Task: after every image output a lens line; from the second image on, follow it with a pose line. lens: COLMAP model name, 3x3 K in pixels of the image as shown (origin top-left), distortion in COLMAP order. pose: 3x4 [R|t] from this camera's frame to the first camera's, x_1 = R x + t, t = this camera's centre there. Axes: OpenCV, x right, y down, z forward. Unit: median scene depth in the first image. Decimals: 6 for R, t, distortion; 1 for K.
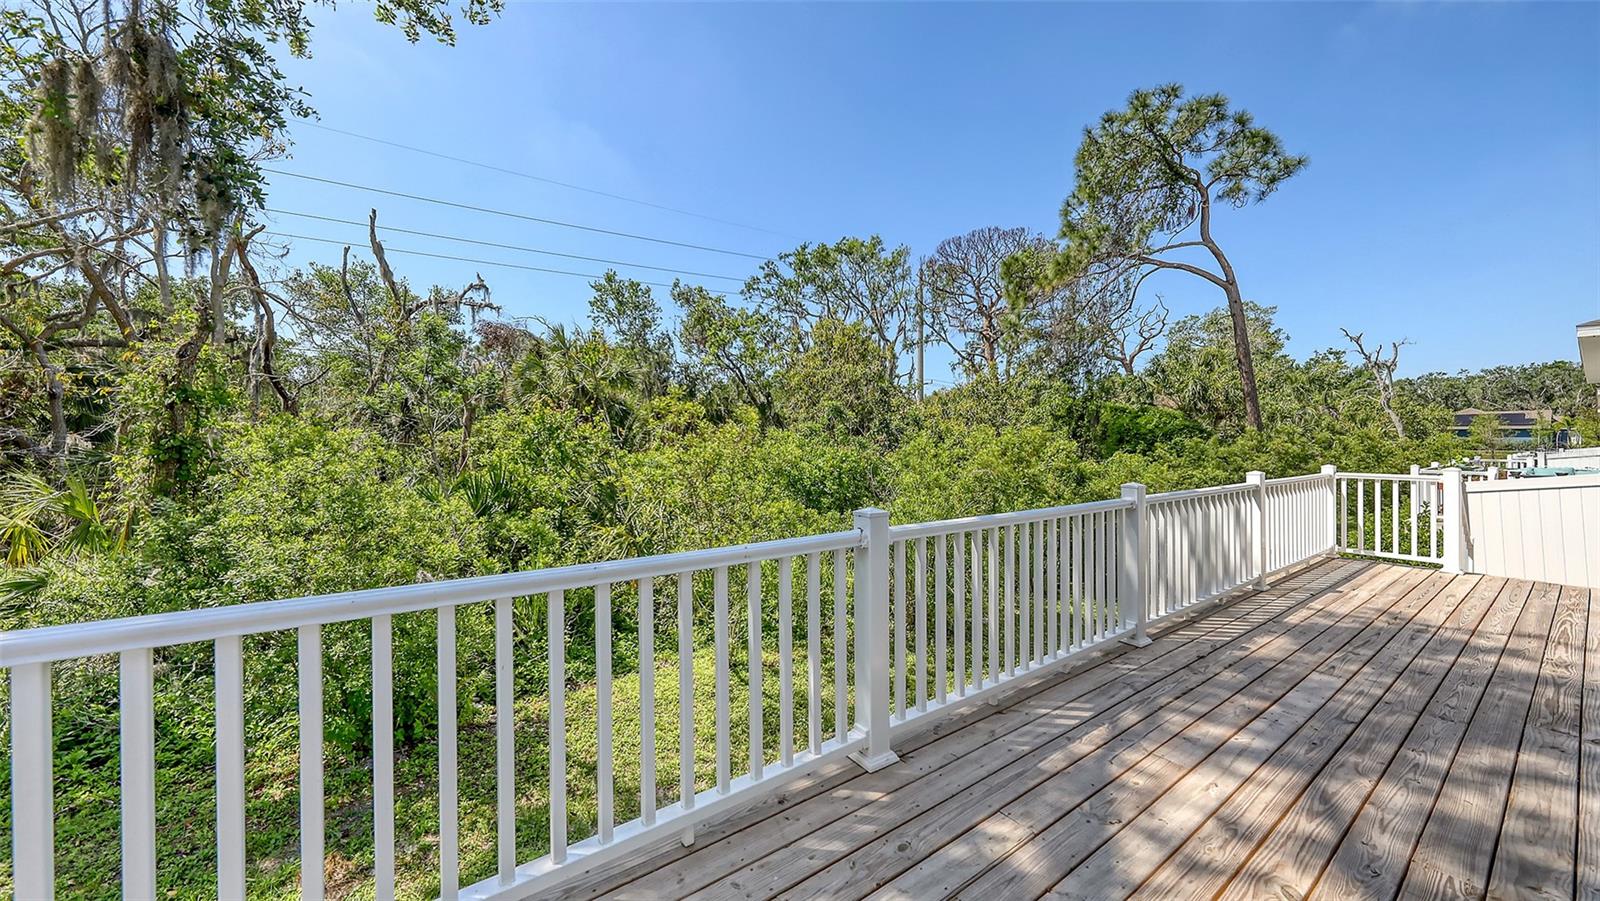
lens RADIAL K [[562.4, 0, 803.4], [0, 562.4, 447.1], [0, 0, 1]] dist [0.008949, -0.000079]
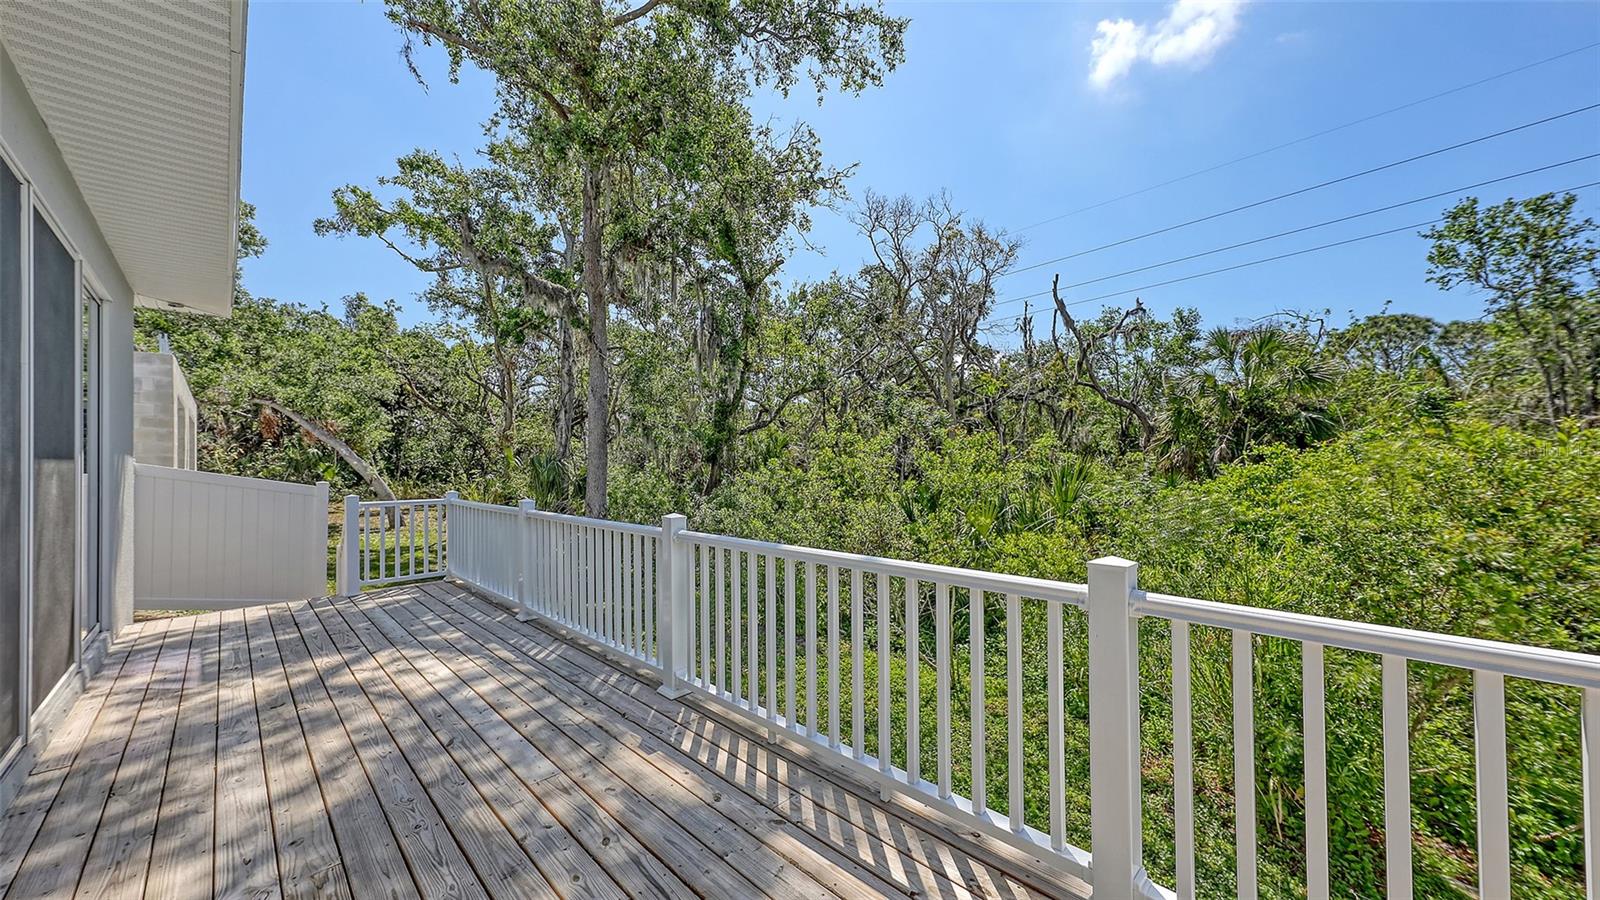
lens RADIAL K [[562.4, 0, 803.4], [0, 562.4, 446.6], [0, 0, 1]] dist [0.008949, -0.000079]
pose [[0.170325, -0.030053, -0.984930, 1.934838], [-0.003135, 0.999513, -0.031040, -0.017501], [0.985383, 0.008375, 0.170147, 1.341917]]
